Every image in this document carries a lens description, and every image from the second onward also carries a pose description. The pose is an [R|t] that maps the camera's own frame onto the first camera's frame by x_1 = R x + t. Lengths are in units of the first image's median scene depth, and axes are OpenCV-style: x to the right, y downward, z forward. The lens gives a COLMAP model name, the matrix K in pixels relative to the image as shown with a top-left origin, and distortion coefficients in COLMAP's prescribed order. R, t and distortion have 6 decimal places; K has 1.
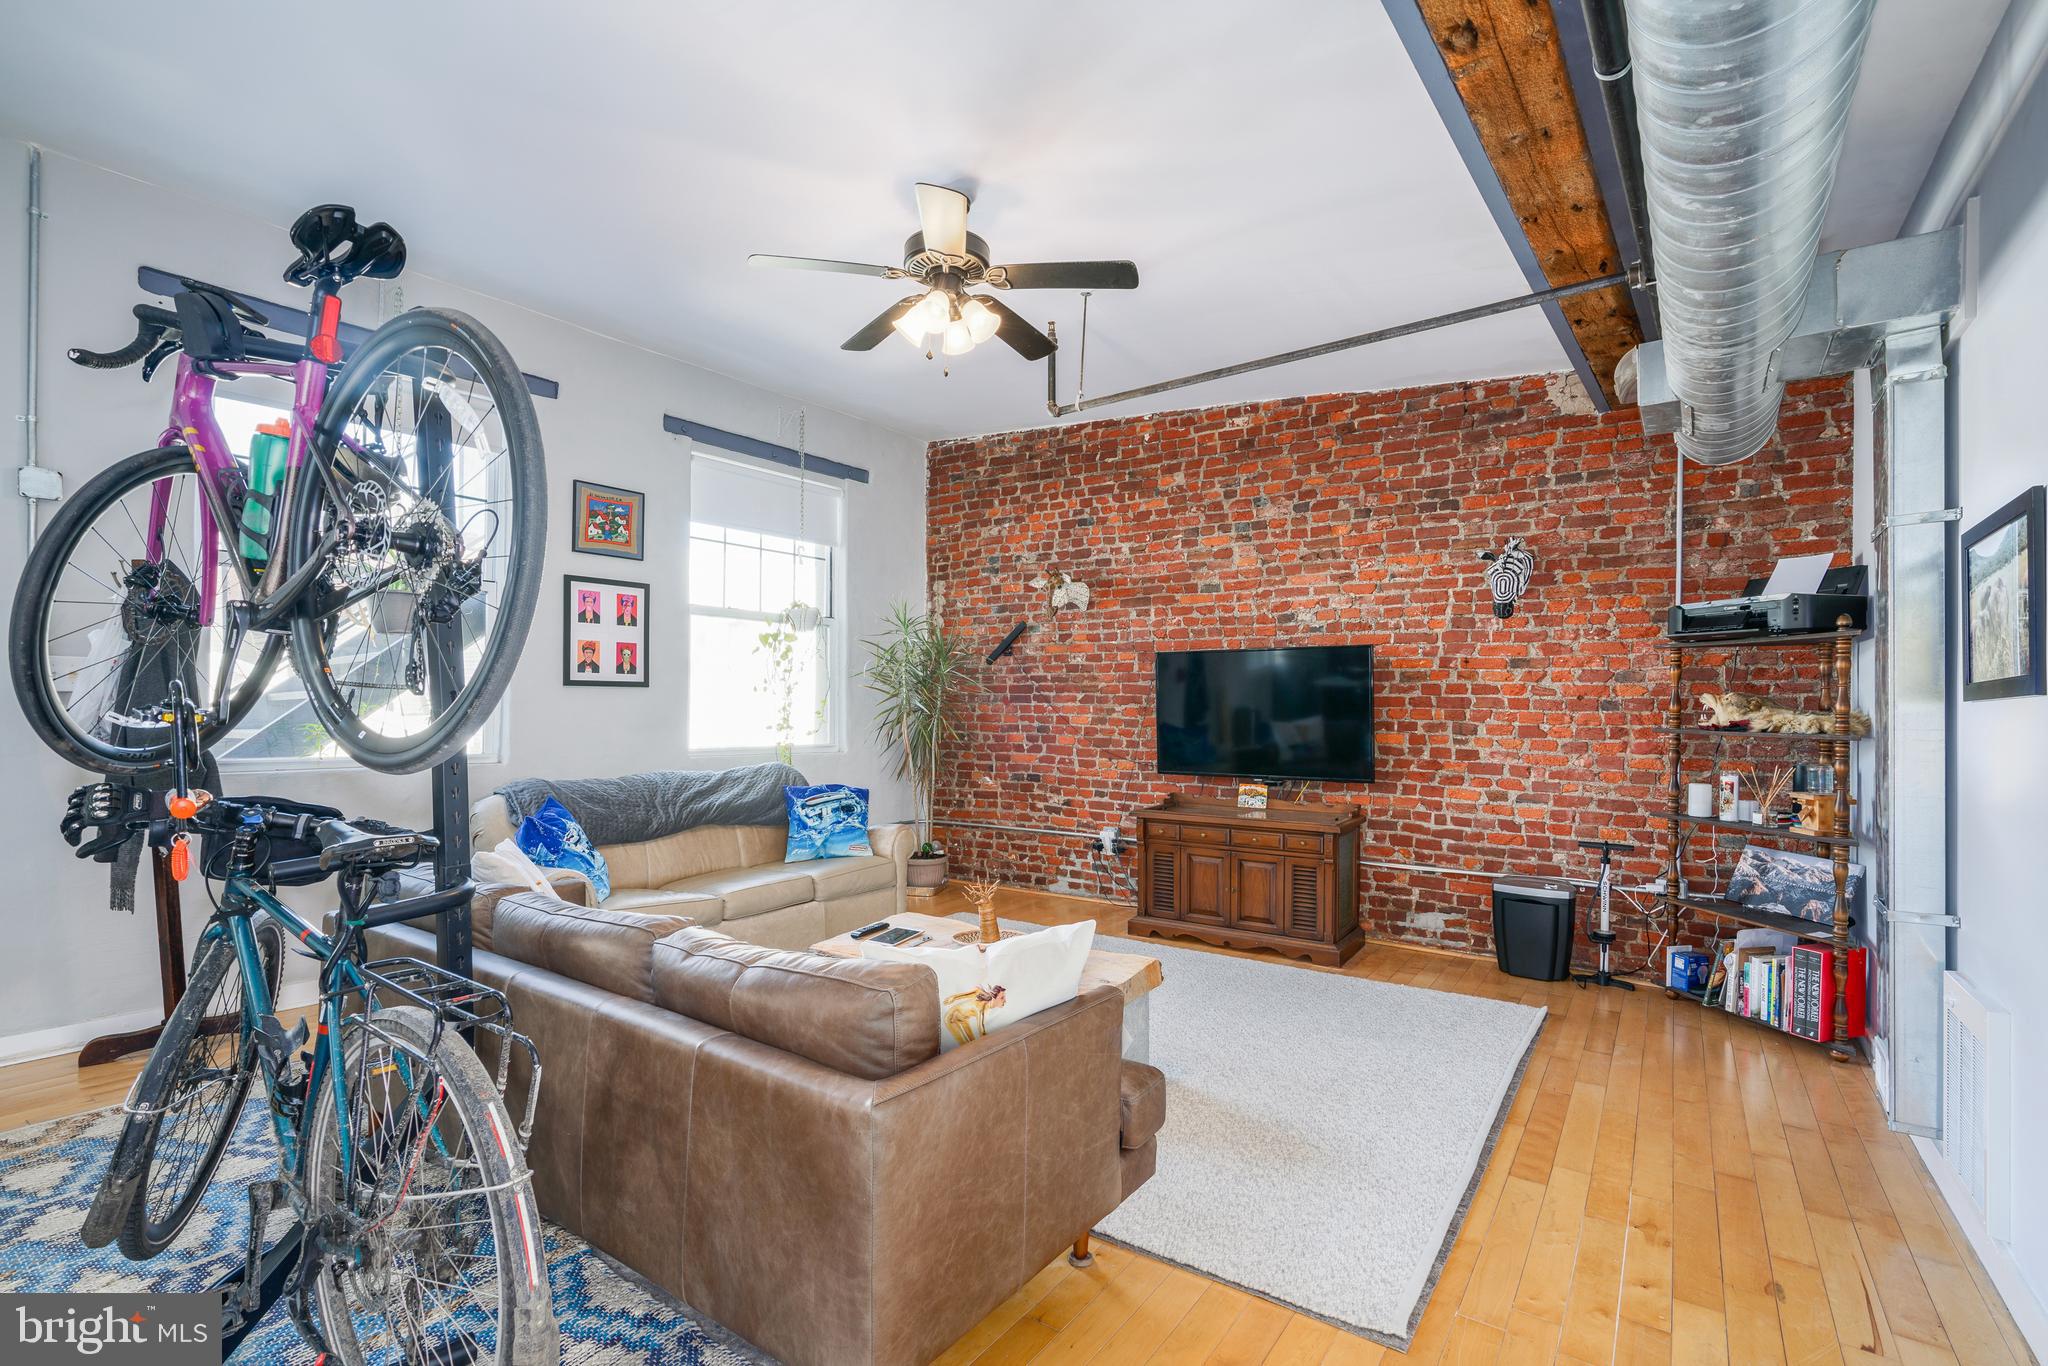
lens RADIAL K [[911.1, 0, 1024.9], [0, 911.1, 719.3], [0, 0, 1]] dist [-0.002988, 0.000972]
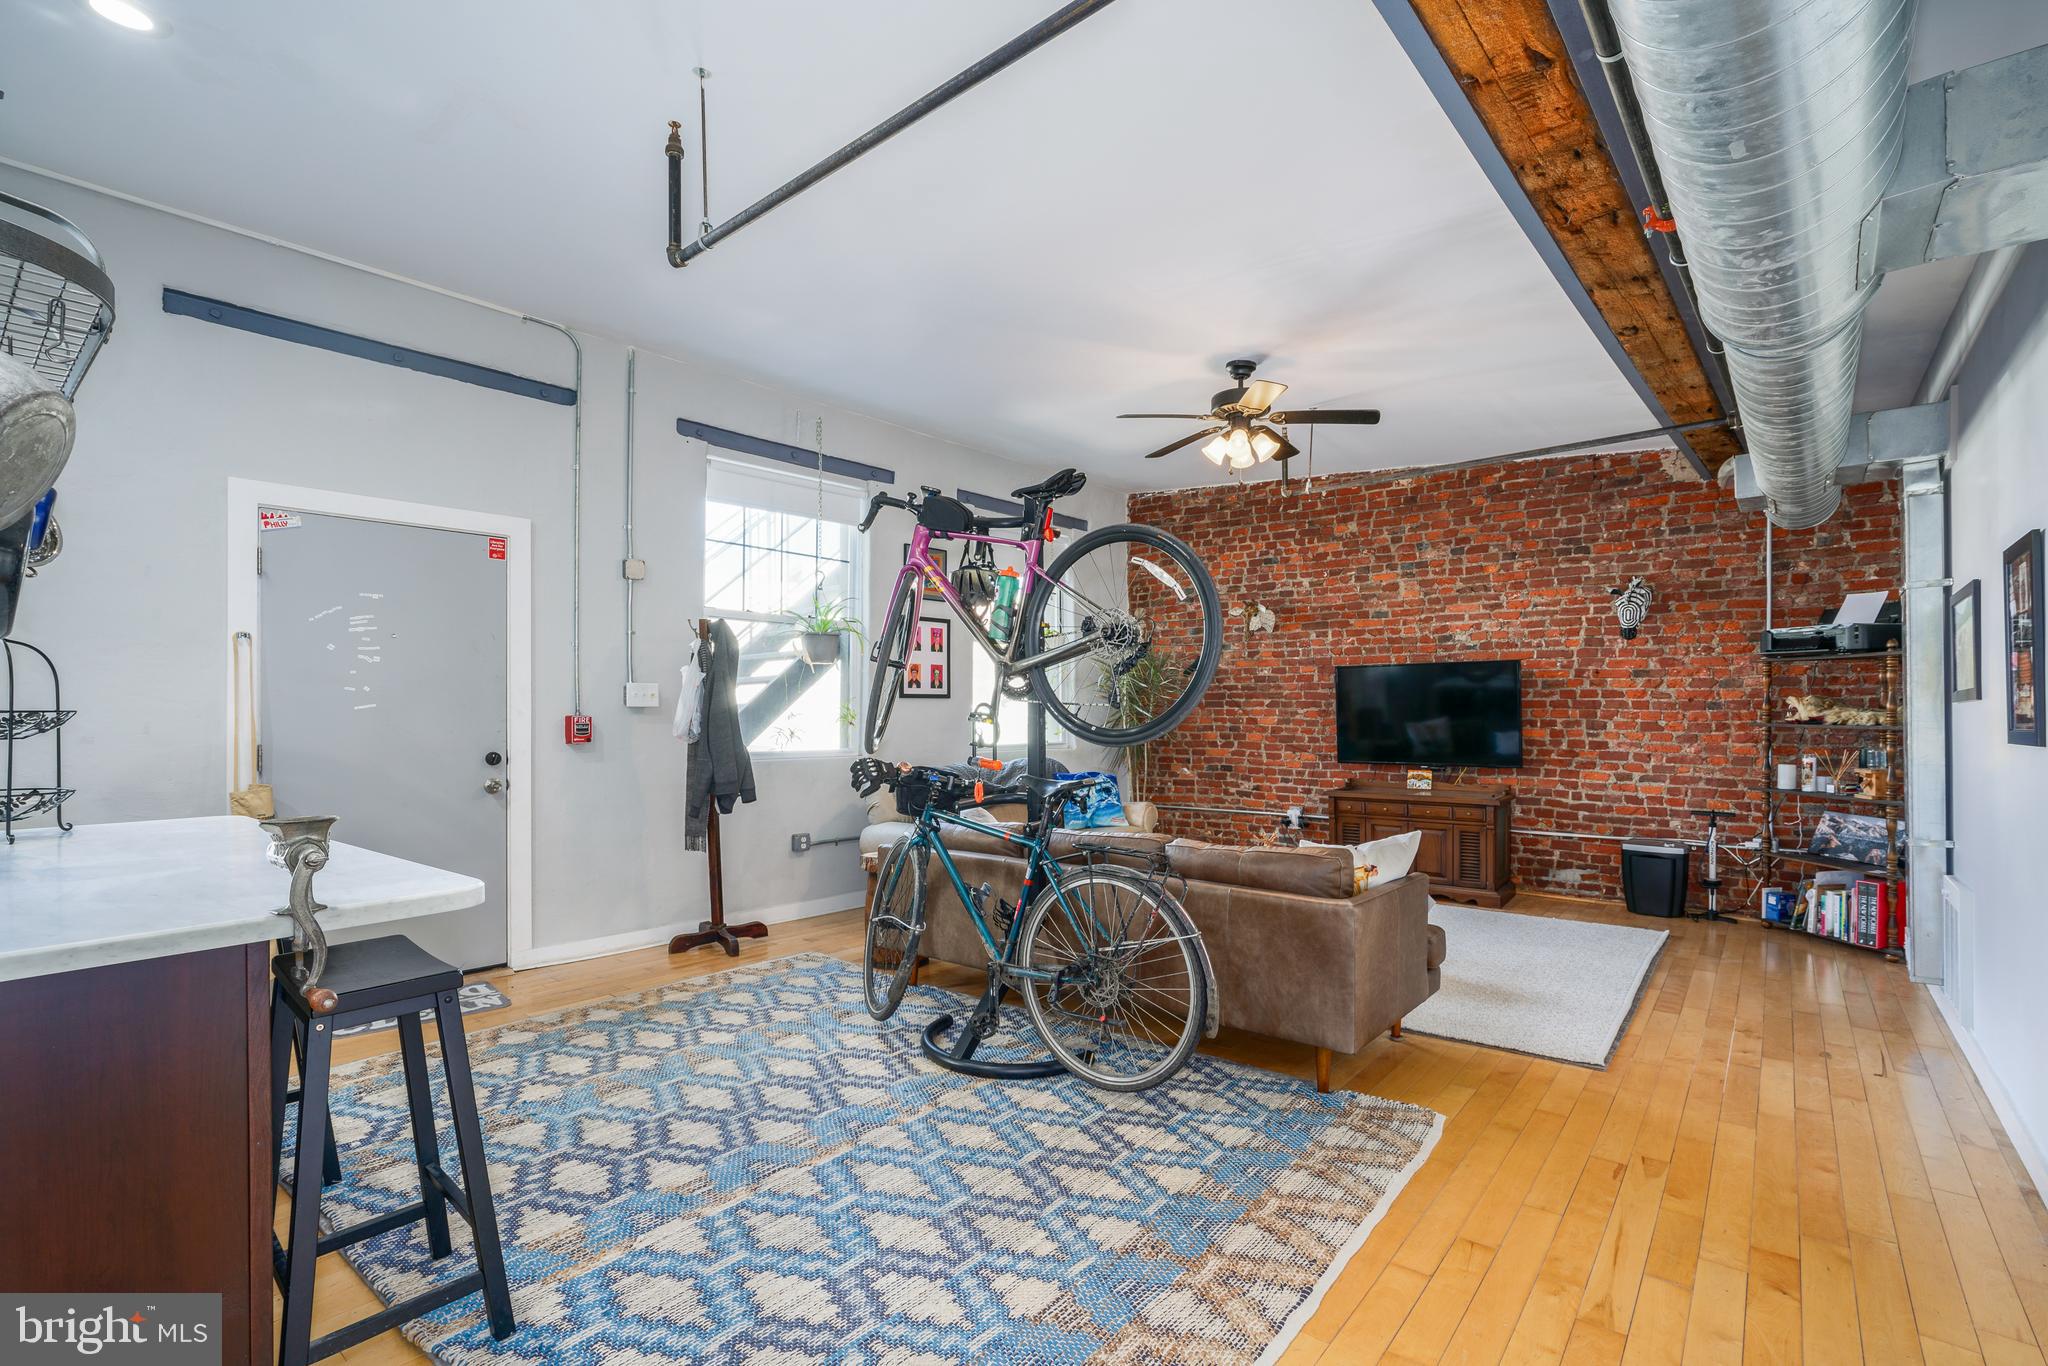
lens RADIAL K [[935.1, 0, 1026.0], [0, 935.1, 720.7], [0, 0, 1]] dist [0.000017, 0.000269]
pose [[0.998278, -0.008587, -0.058036, -0.243548], [0.008480, 0.999962, -0.002083, 0.000494], [0.058052, 0.001587, 0.998312, -0.363015]]
